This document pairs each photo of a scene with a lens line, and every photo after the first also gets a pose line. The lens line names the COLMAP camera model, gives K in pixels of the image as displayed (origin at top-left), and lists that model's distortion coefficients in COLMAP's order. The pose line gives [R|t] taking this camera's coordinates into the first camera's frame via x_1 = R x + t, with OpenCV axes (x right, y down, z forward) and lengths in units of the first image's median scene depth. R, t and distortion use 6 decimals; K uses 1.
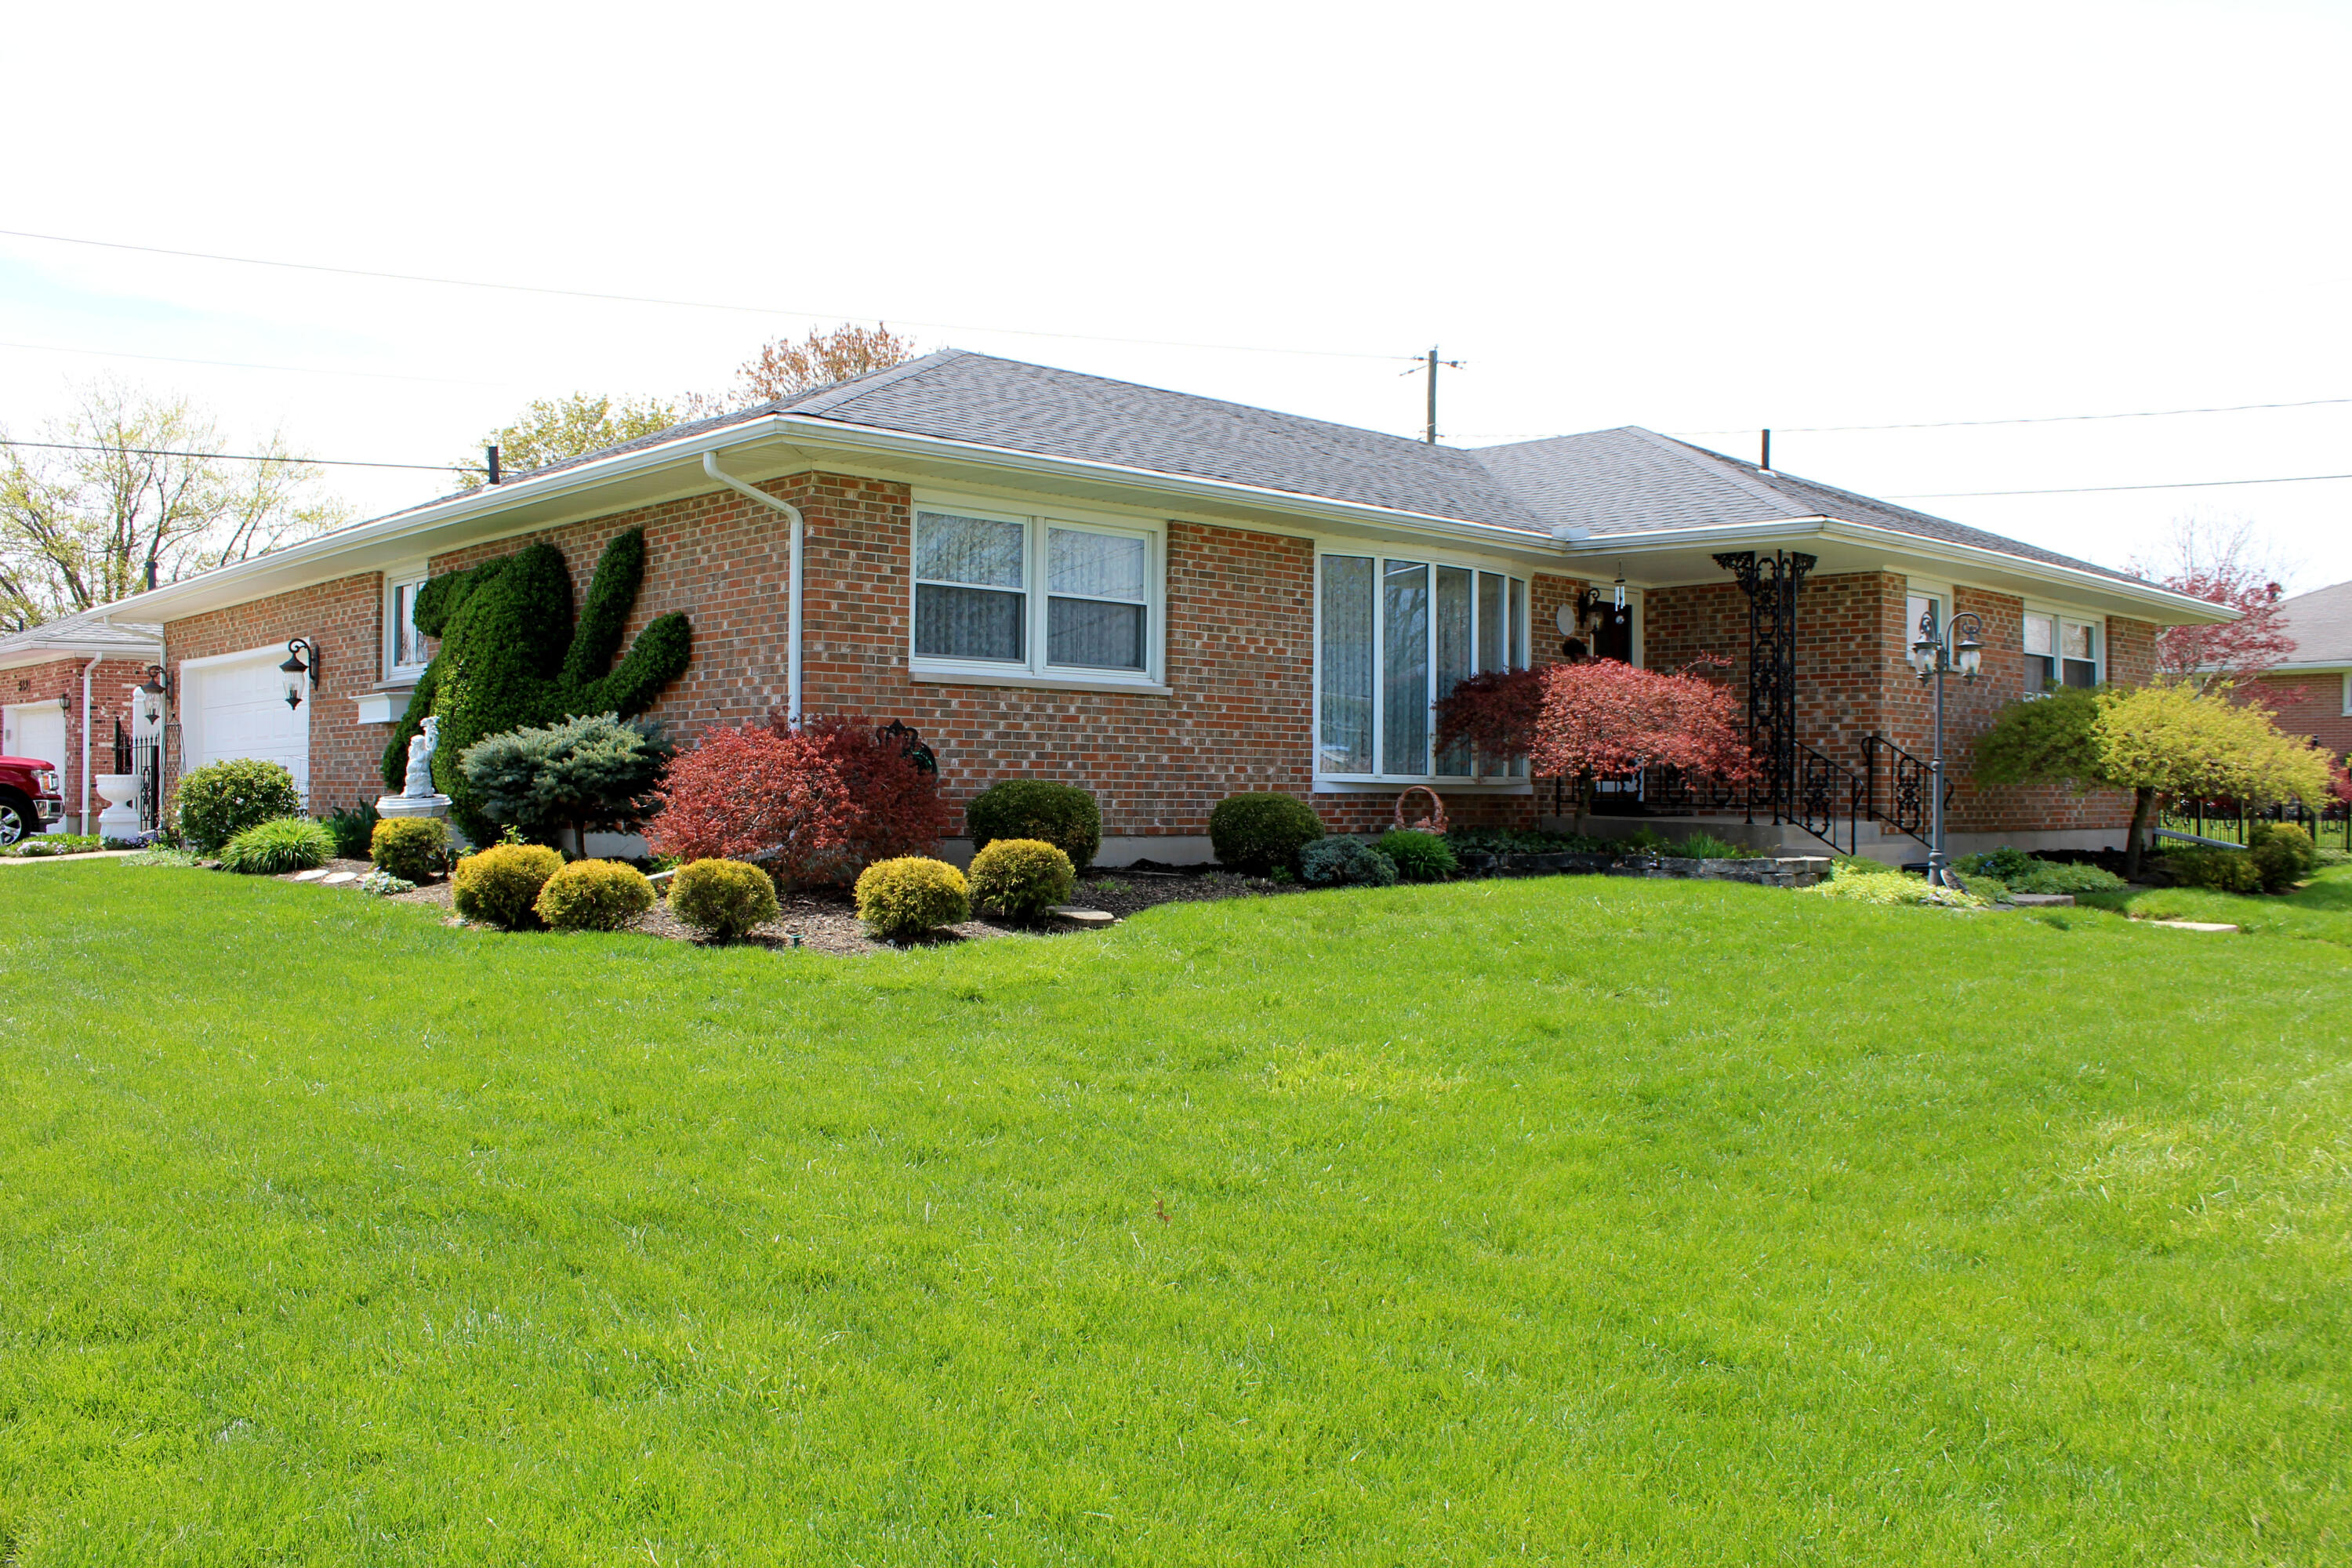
lens RADIAL K [[1926.9, 0, 1176.0], [0, 1926.9, 784.0], [0, 0, 1]] dist [-0.175813, 0.170048]
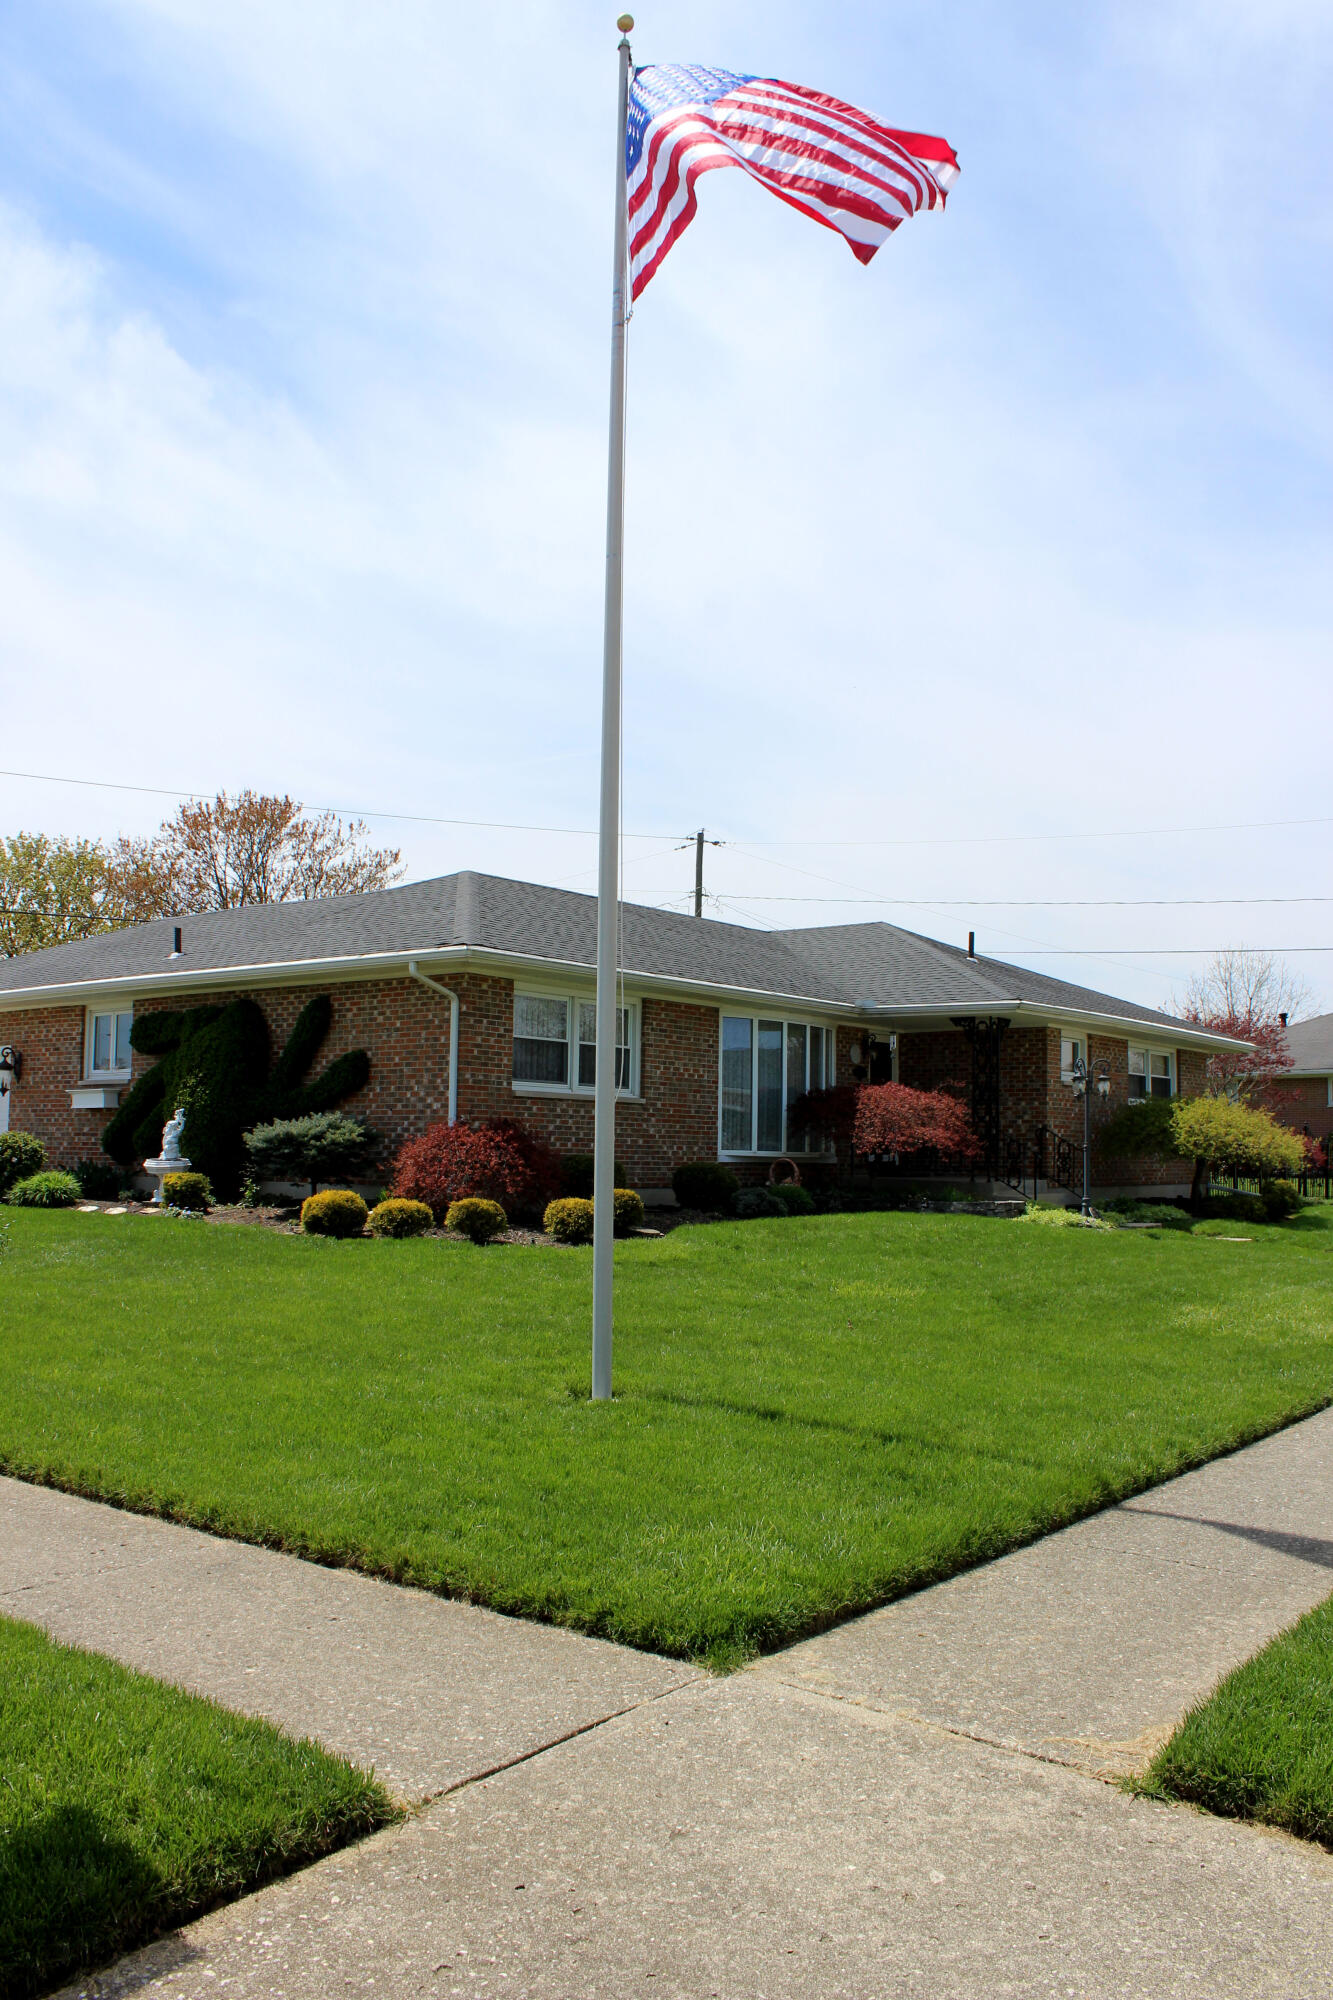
lens RADIAL K [[1638.5, 0, 691.1], [0, 1638.5, 1001.0], [0, 0, 1]] dist [-0.175813, 0.170048]
pose [[0.984881, 0.021784, 0.171856, -0.200997], [-0.006317, 0.995918, -0.090038, -0.006730], [-0.173116, 0.087591, 0.980999, -0.390029]]
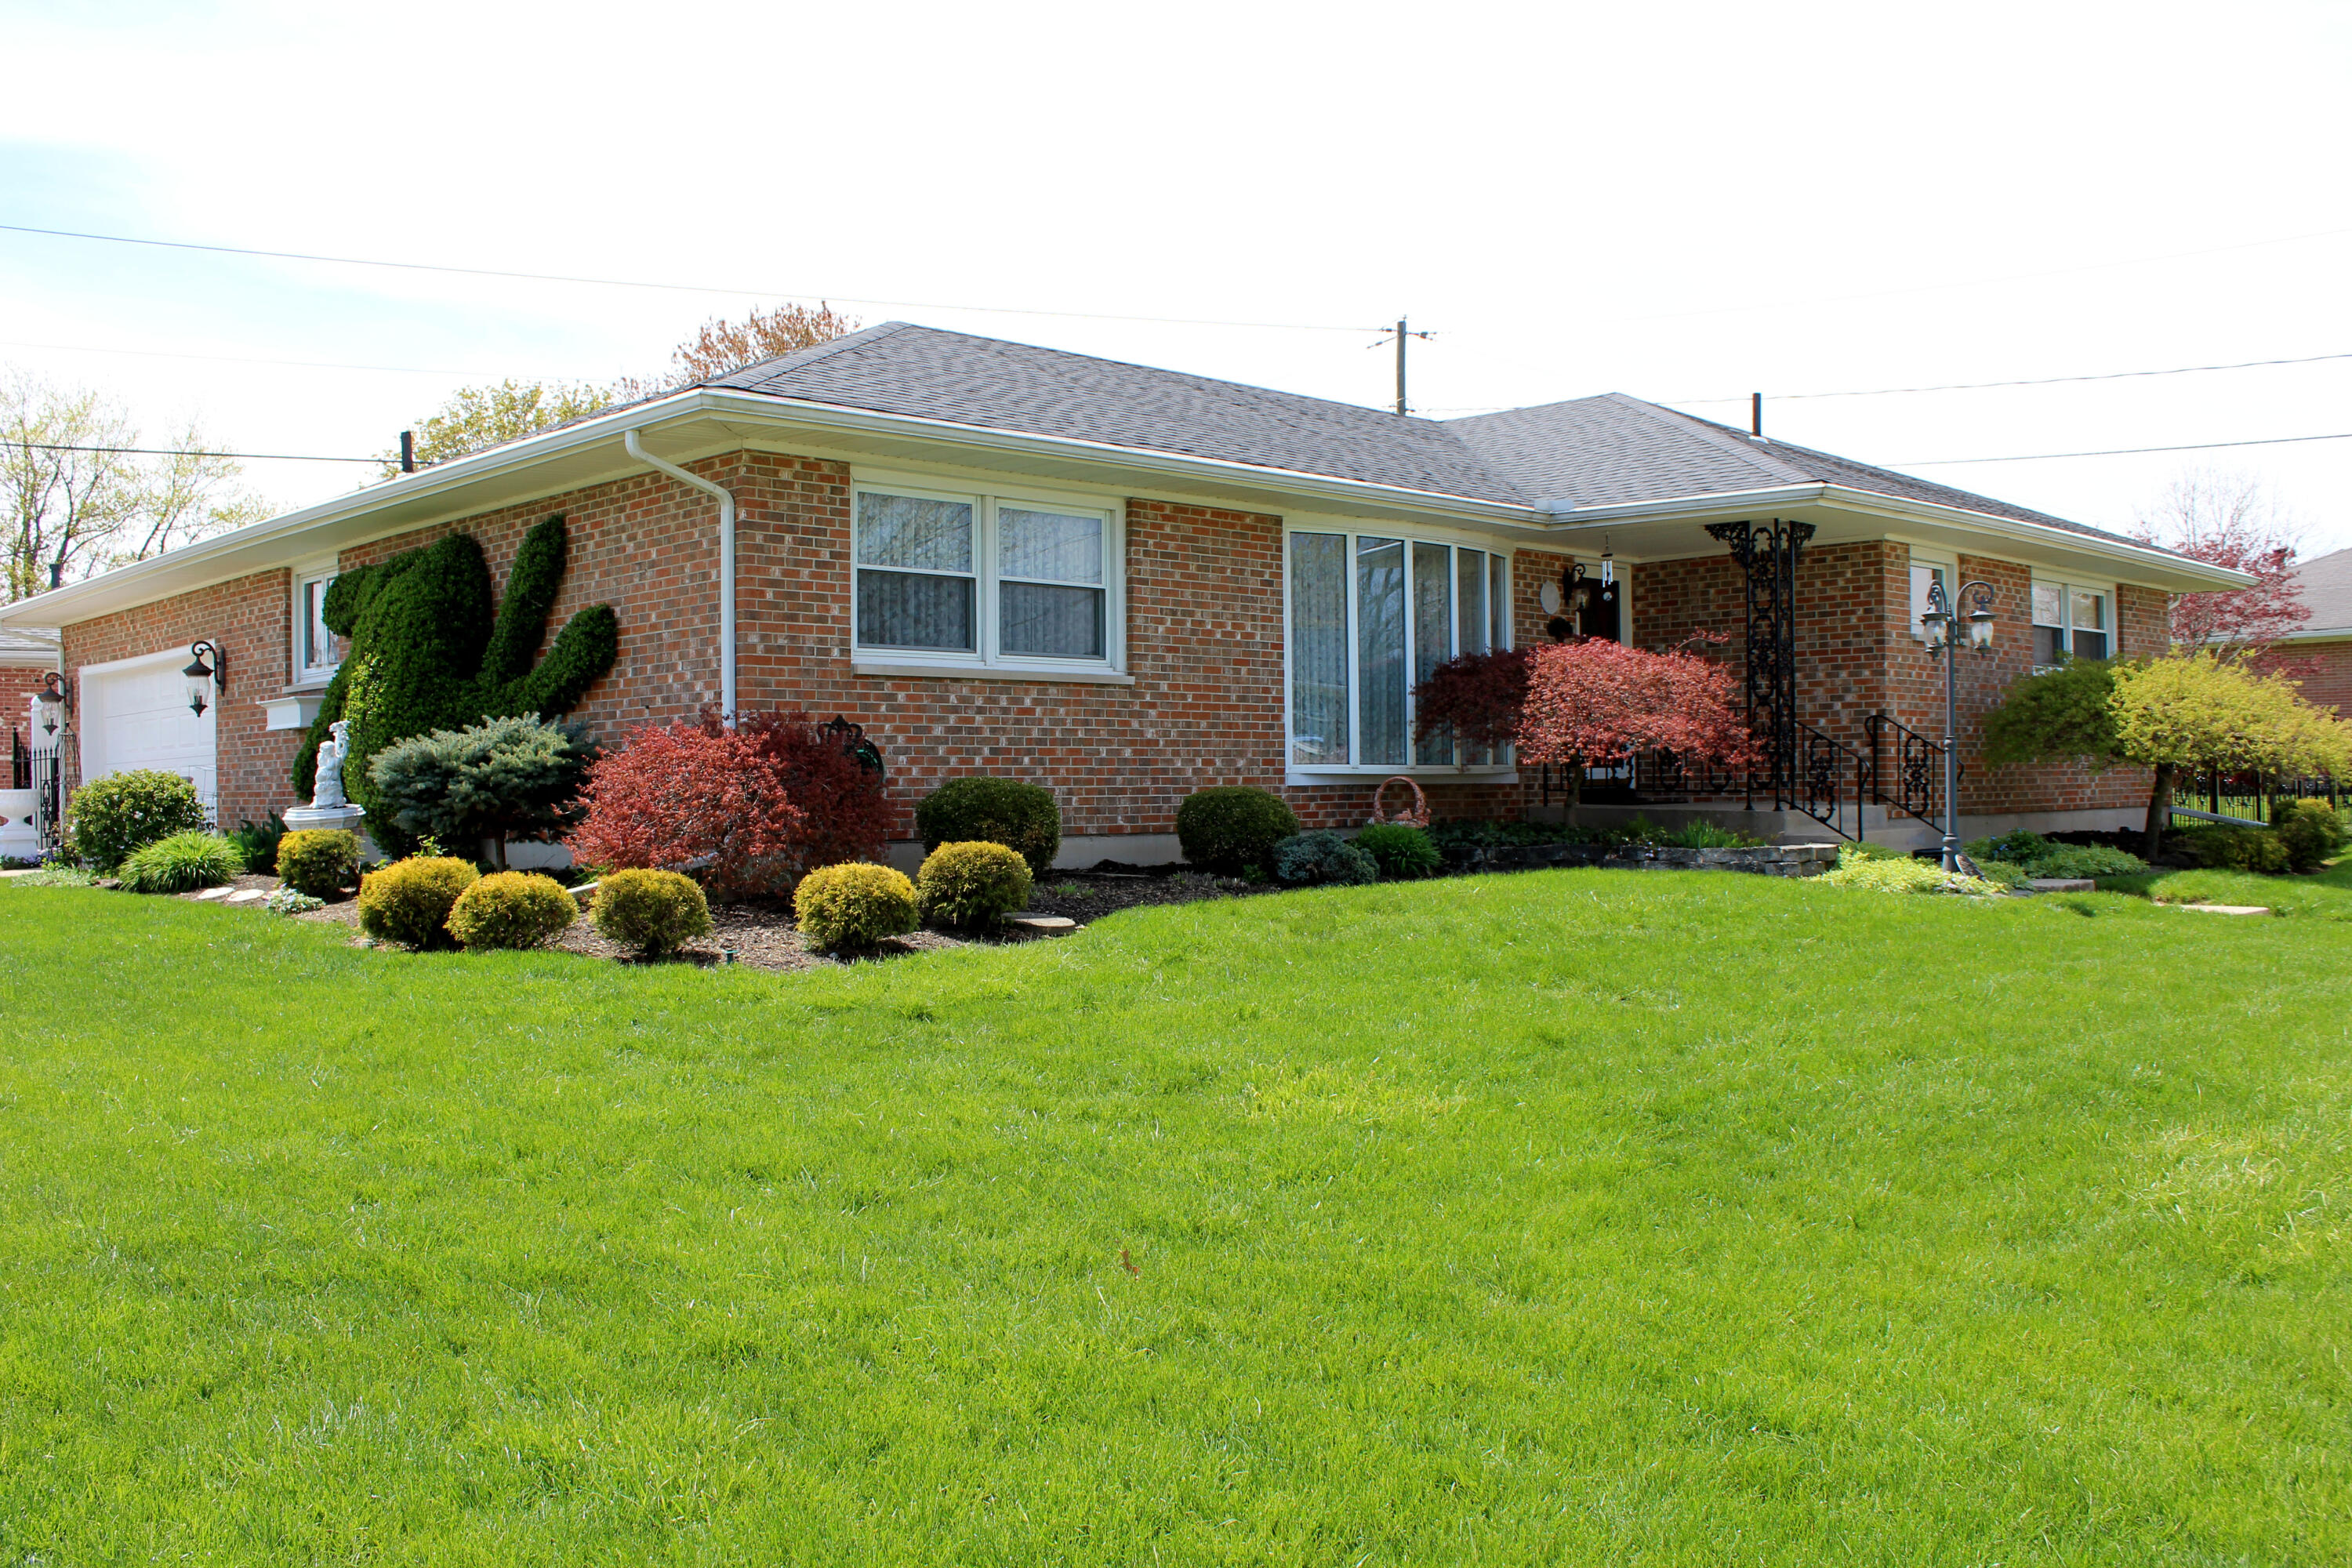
lens RADIAL K [[1999.7, 0, 1172.9], [0, 1999.7, 768.1], [0, 0, 1]] dist [-0.173461, 0.179180]
pose [[0.999708, -0.018150, 0.015965, 0.000560], [0.018240, 0.999819, -0.005476, 0.000311], [-0.015862, 0.005765, 0.999858, 0.026956]]
